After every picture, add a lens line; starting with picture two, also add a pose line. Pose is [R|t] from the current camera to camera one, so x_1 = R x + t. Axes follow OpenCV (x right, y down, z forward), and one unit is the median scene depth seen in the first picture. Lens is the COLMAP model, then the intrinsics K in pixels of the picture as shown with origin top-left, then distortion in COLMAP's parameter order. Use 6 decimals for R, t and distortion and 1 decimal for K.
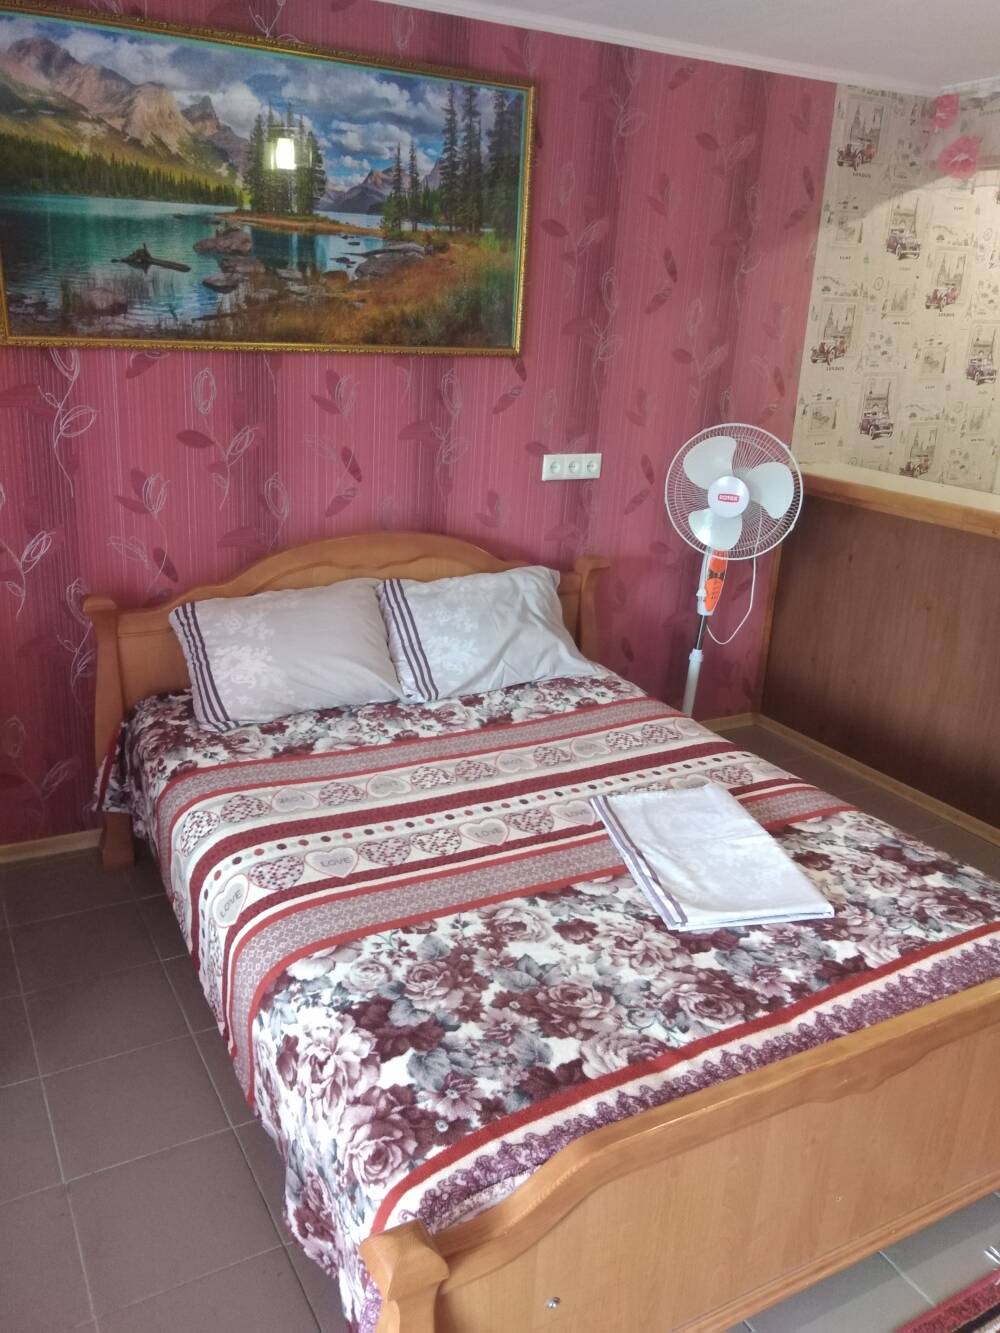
lens RADIAL K [[1066.5, 0, 498.1], [0, 1066.5, 665.6], [0, 0, 1]] dist [0.029681, -0.051880]
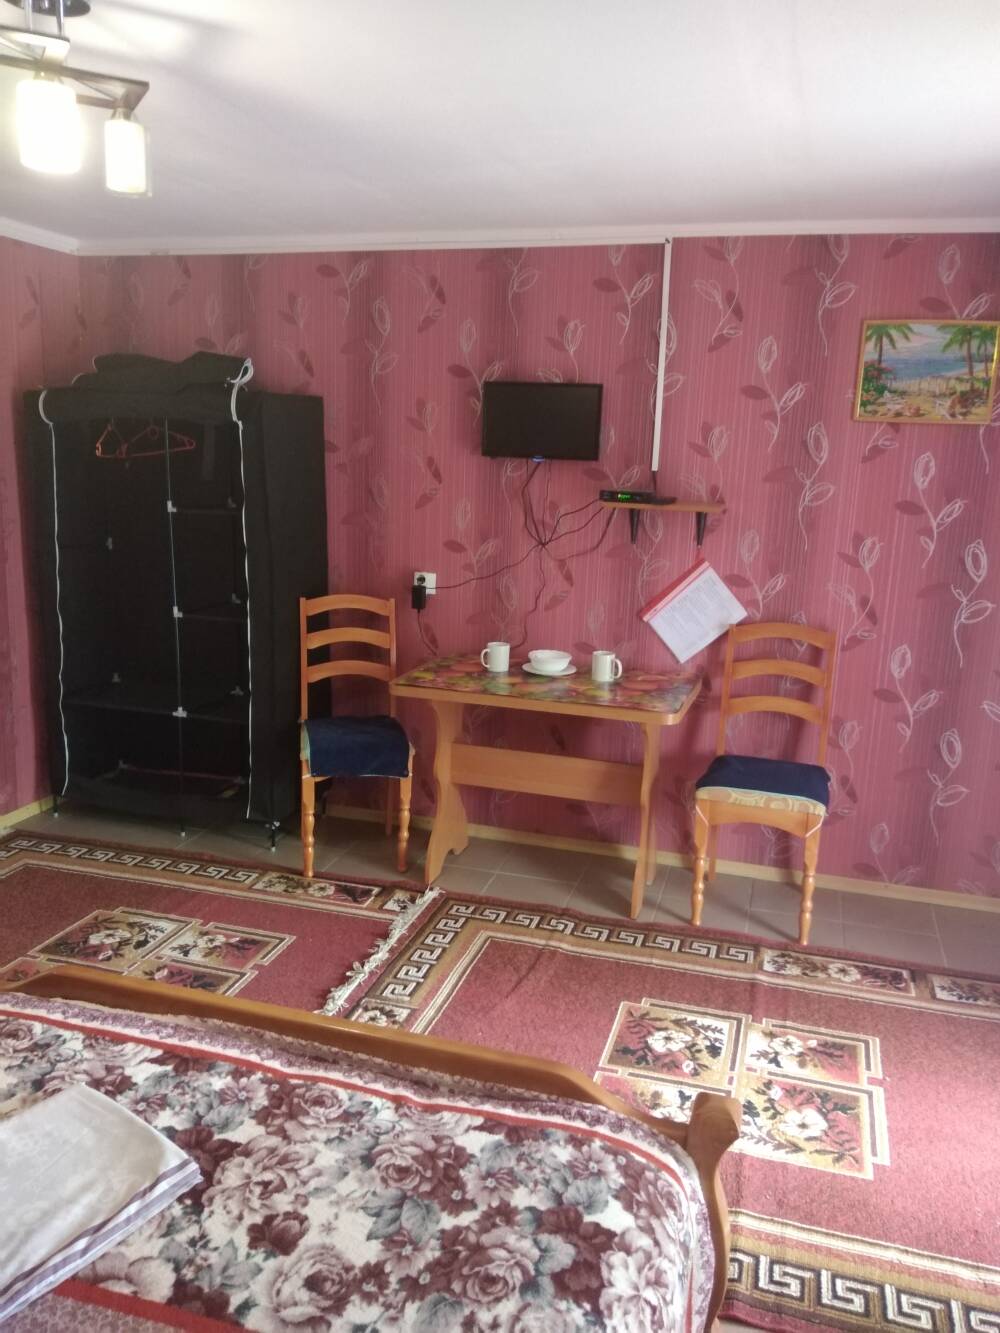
lens RADIAL K [[1066.5, 0, 499.6], [0, 1066.5, 667.5], [0, 0, 1]] dist [0.029681, -0.051880]
pose [[-0.701258, -0.216743, 0.679161, -0.529583], [0.162990, 0.878688, 0.448712, -0.481571], [-0.694025, 0.425359, -0.580860, 1.296942]]
